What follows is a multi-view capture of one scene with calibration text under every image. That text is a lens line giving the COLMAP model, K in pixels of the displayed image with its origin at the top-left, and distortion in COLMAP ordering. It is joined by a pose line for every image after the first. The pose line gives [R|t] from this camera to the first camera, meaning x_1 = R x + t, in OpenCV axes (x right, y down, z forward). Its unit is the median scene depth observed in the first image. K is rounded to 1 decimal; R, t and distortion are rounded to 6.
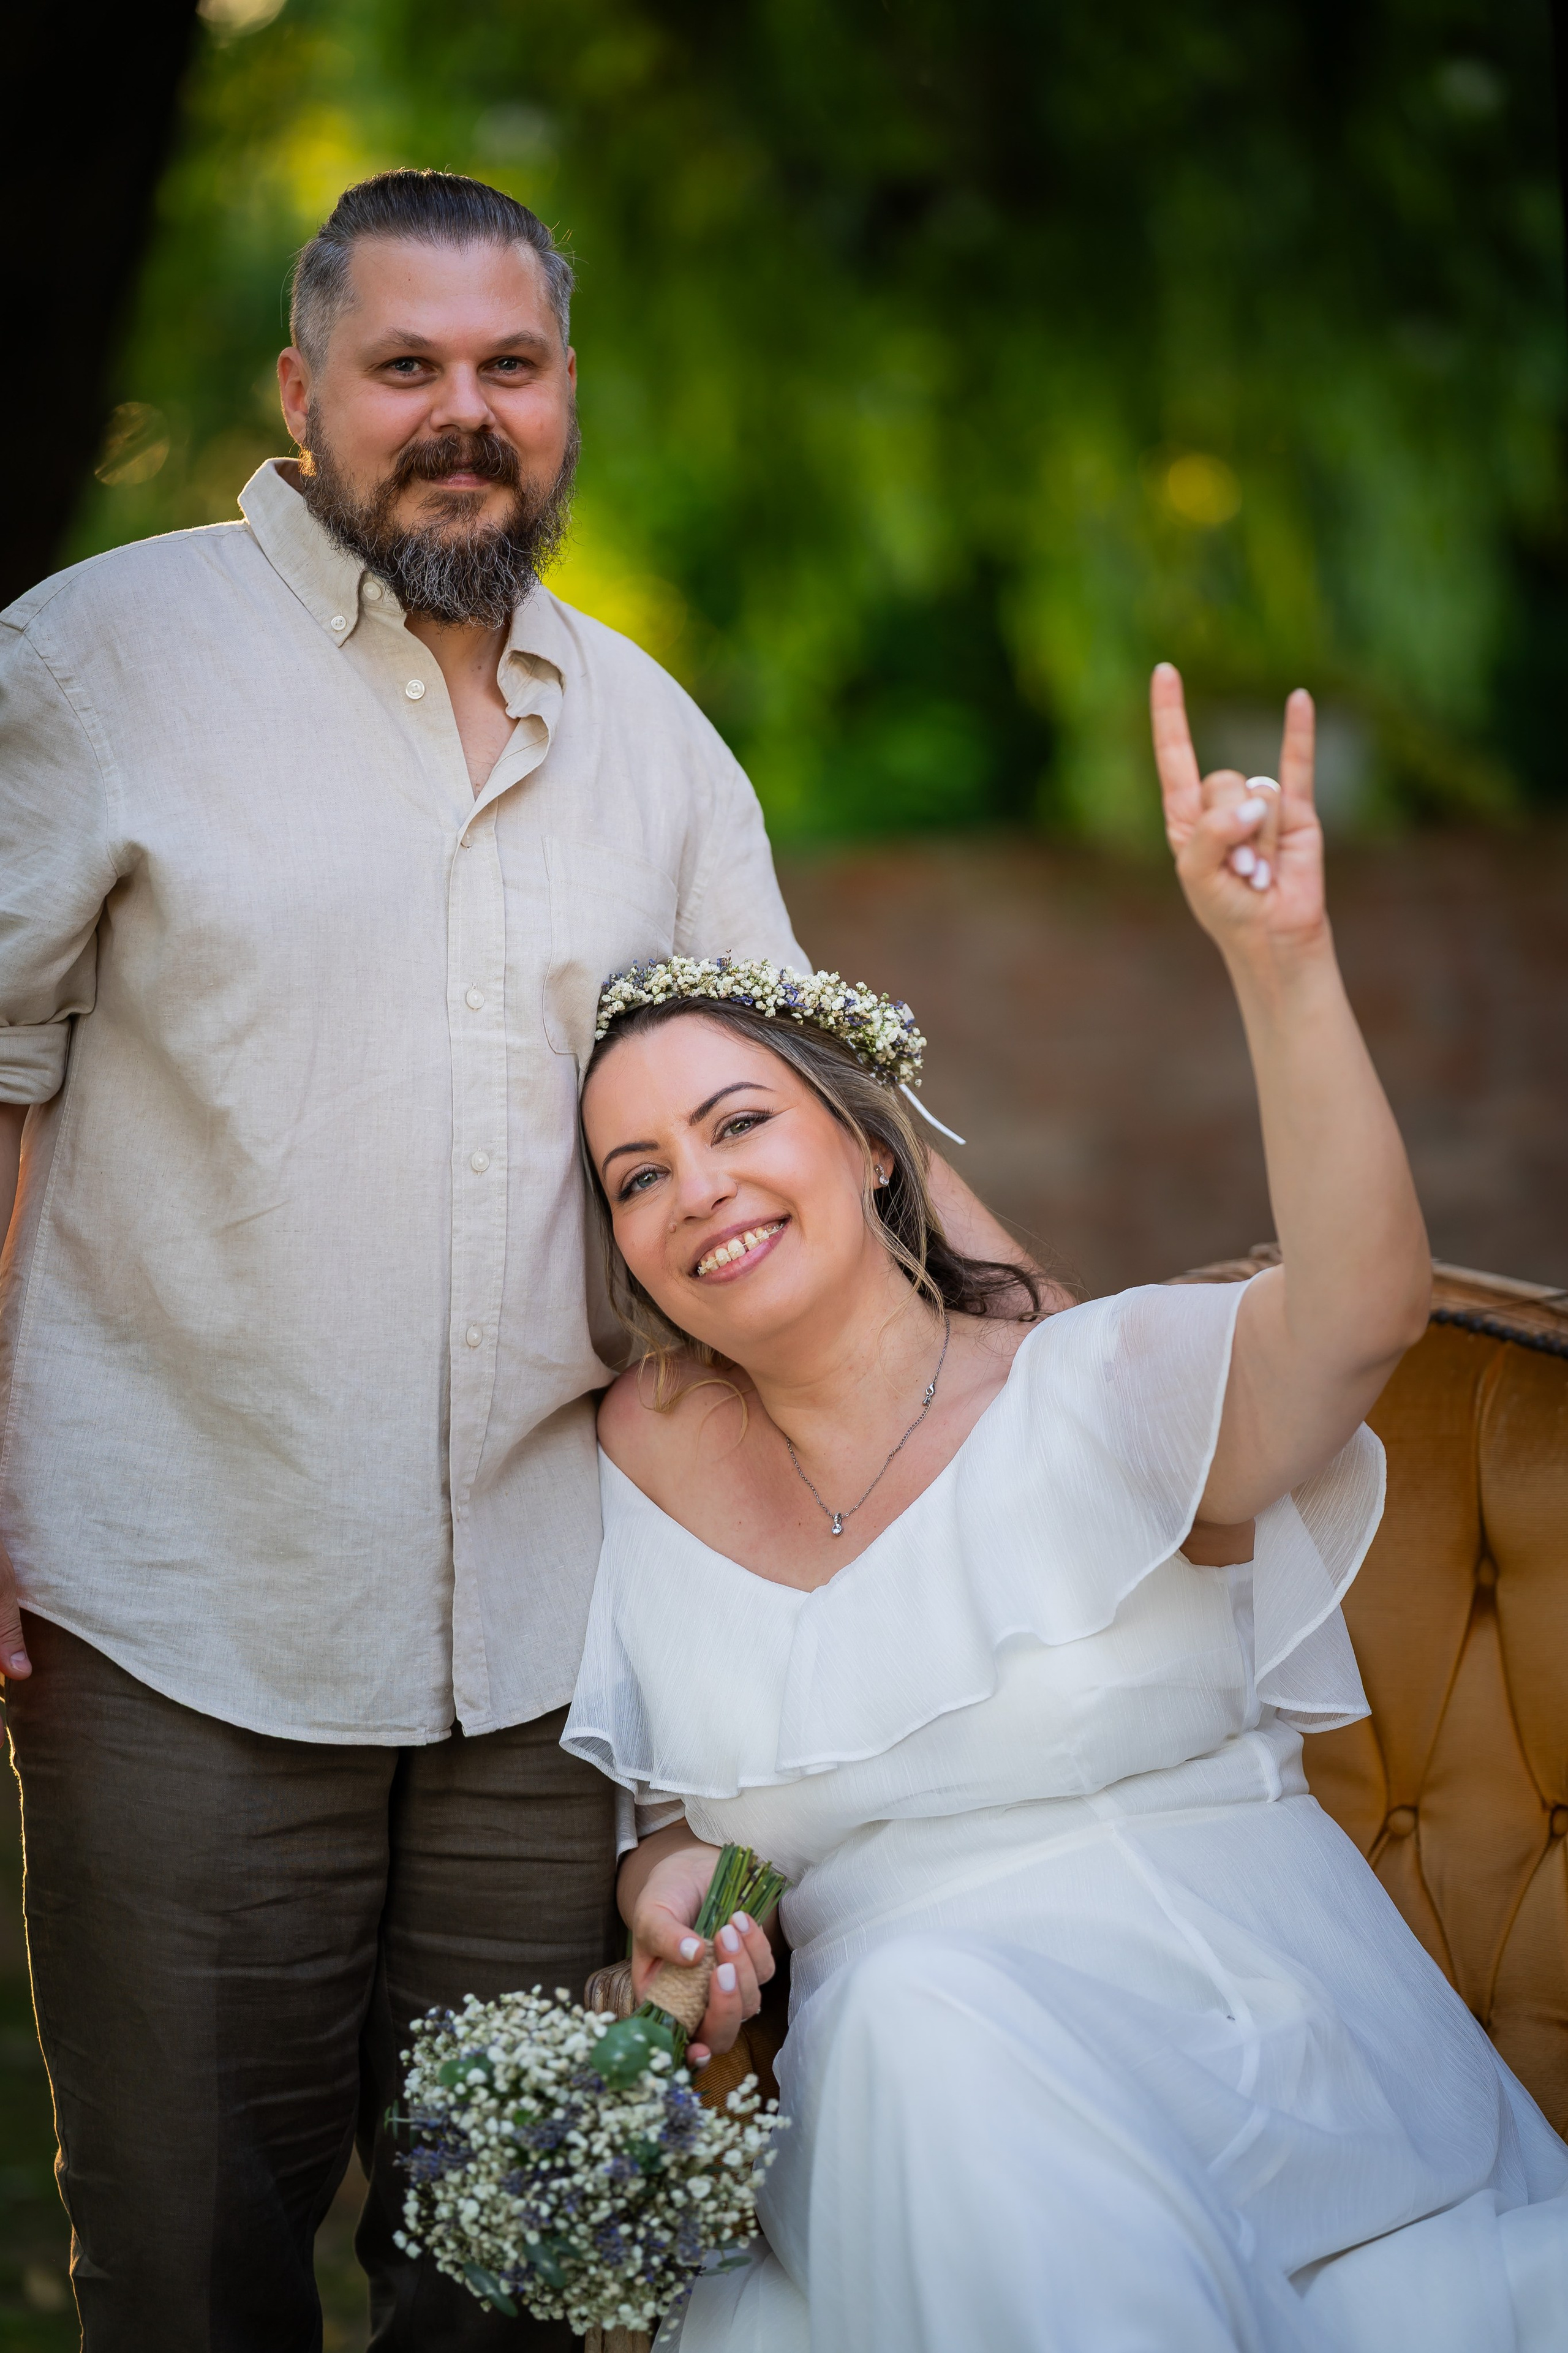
lens RADIAL K [[9345.6, 0, 784.0], [0, 9345.6, 1176.5], [0, 0, 1]] dist [-0.150468, 6.128017]
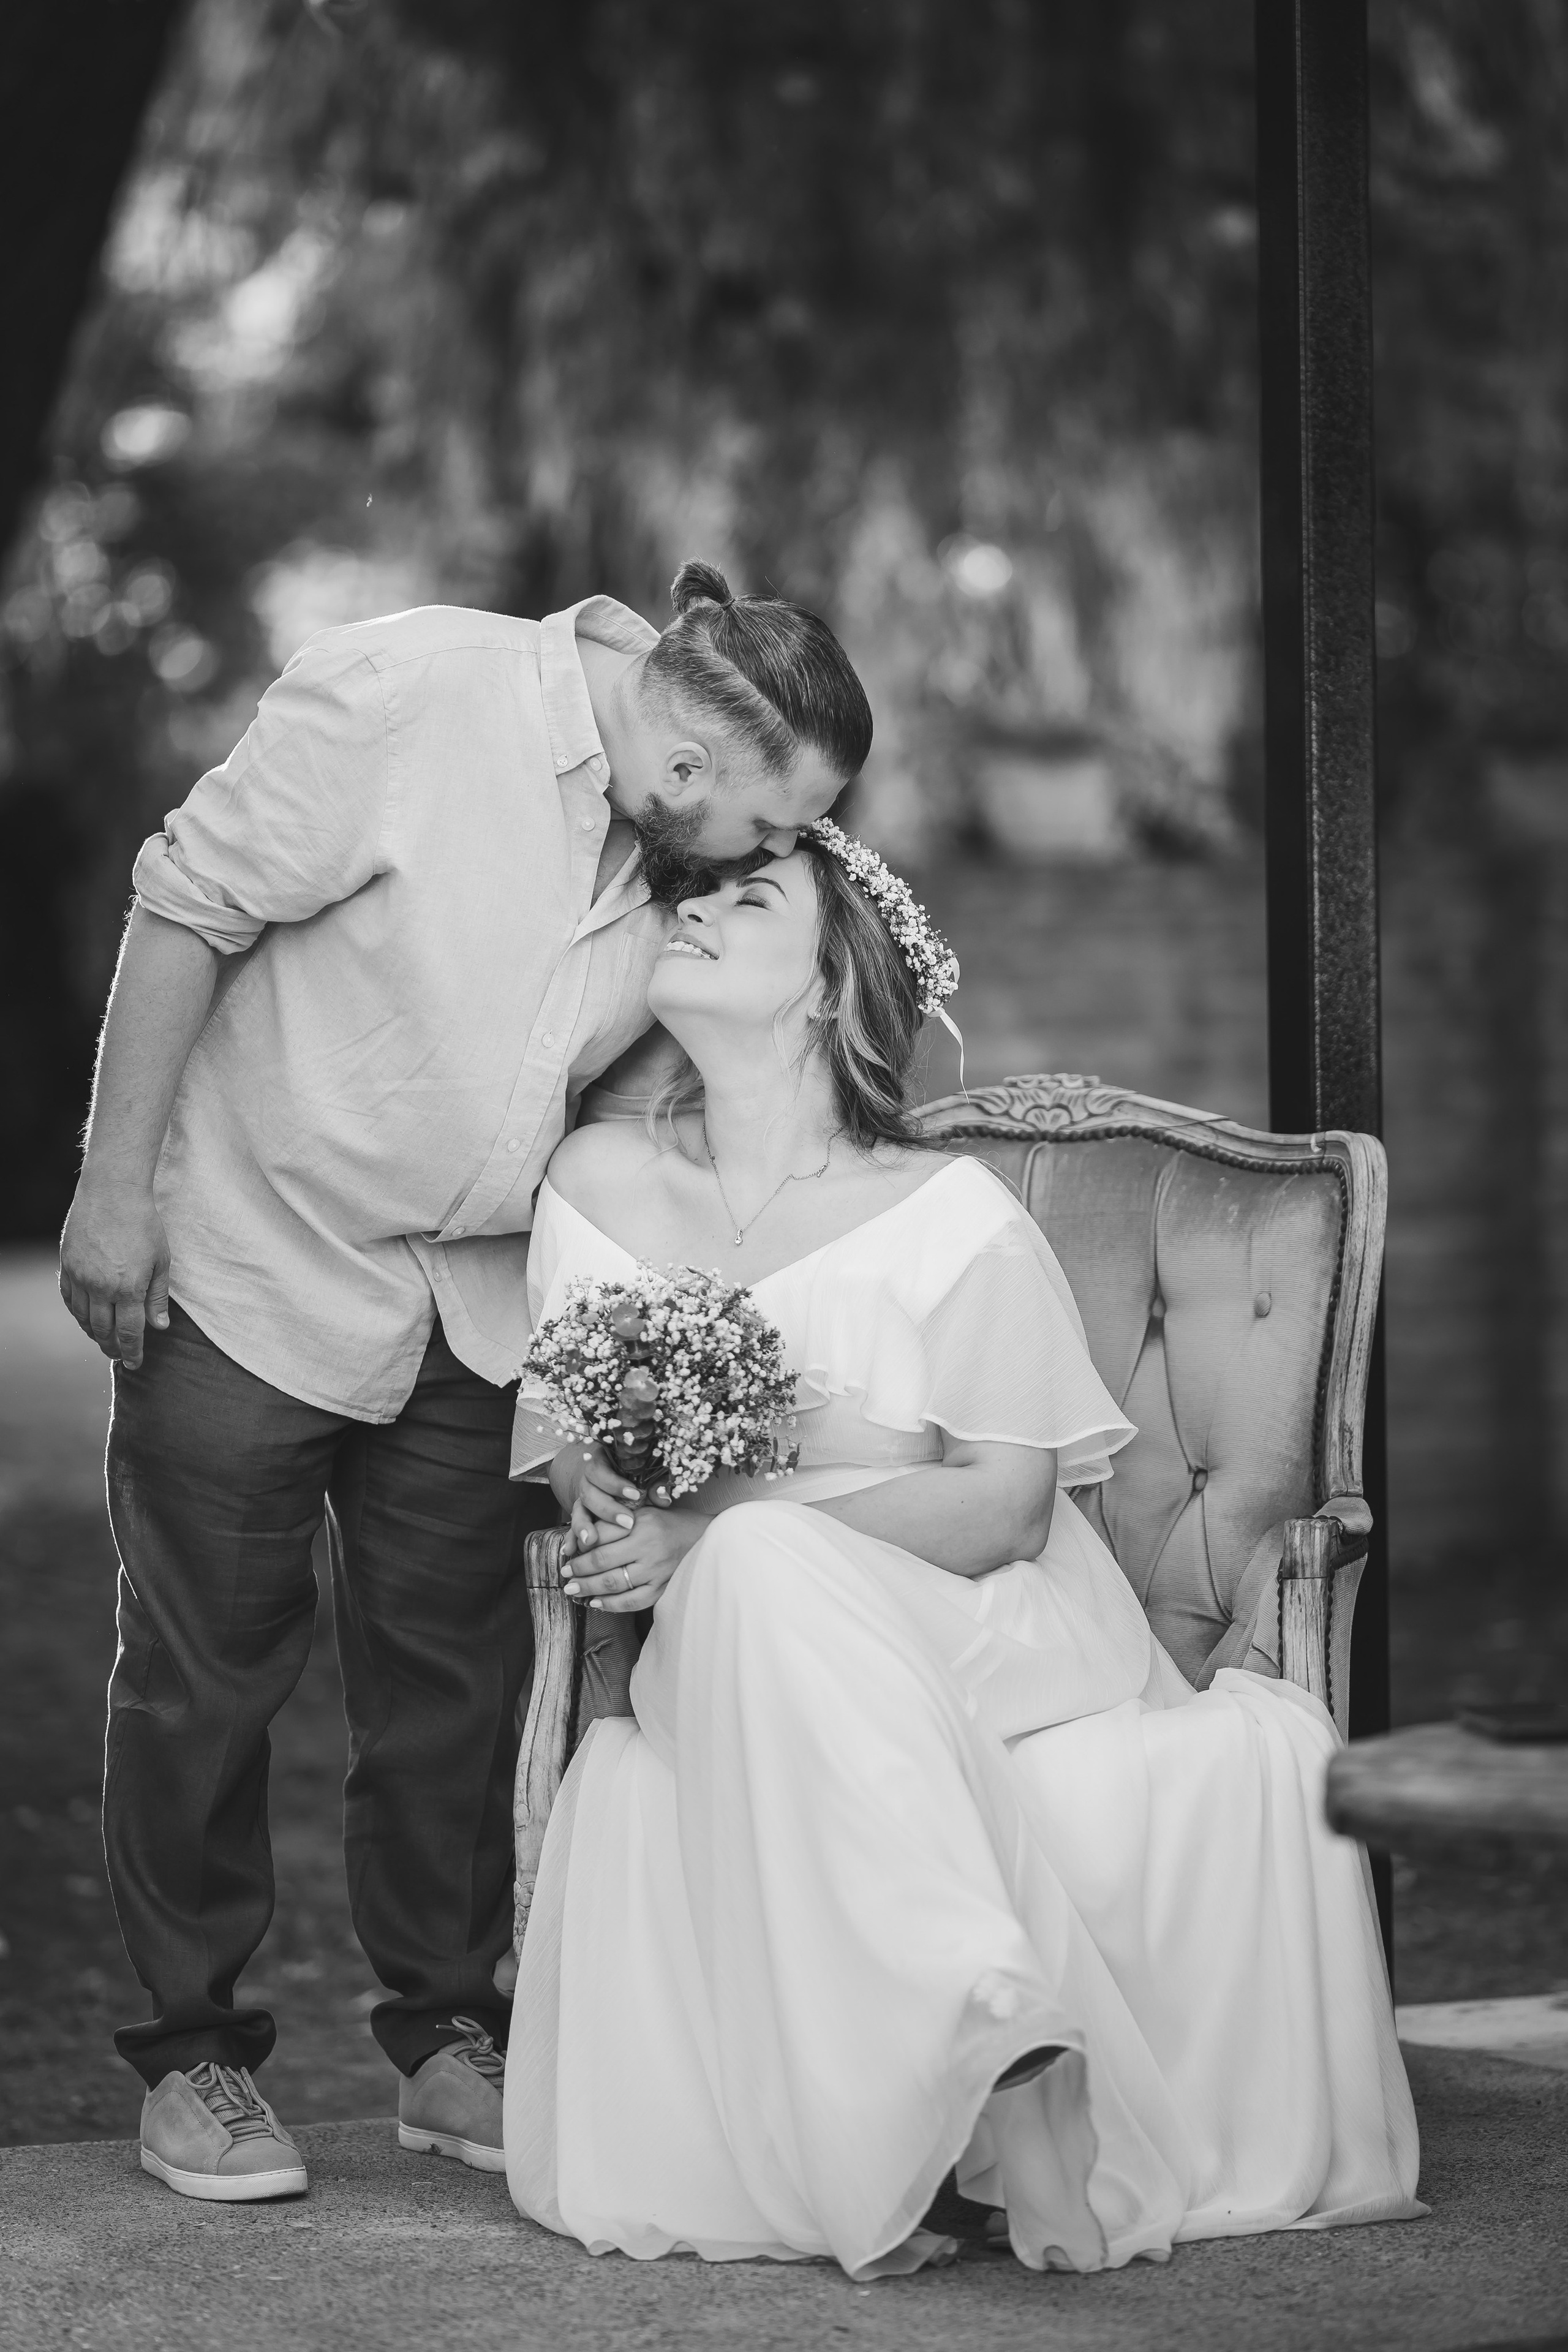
lens RADIAL K [[9200.1, 0, 784.0], [0, 9200.1, 1176.0], [0, 0, 1]] dist [0.030524, -4.602248]
pose [[0.998485, 0.048148, 0.026618, -0.007943], [-0.047963, 0.998821, -0.007552, 0.014059], [-0.026950, 0.006263, 0.999617, -0.158972]]
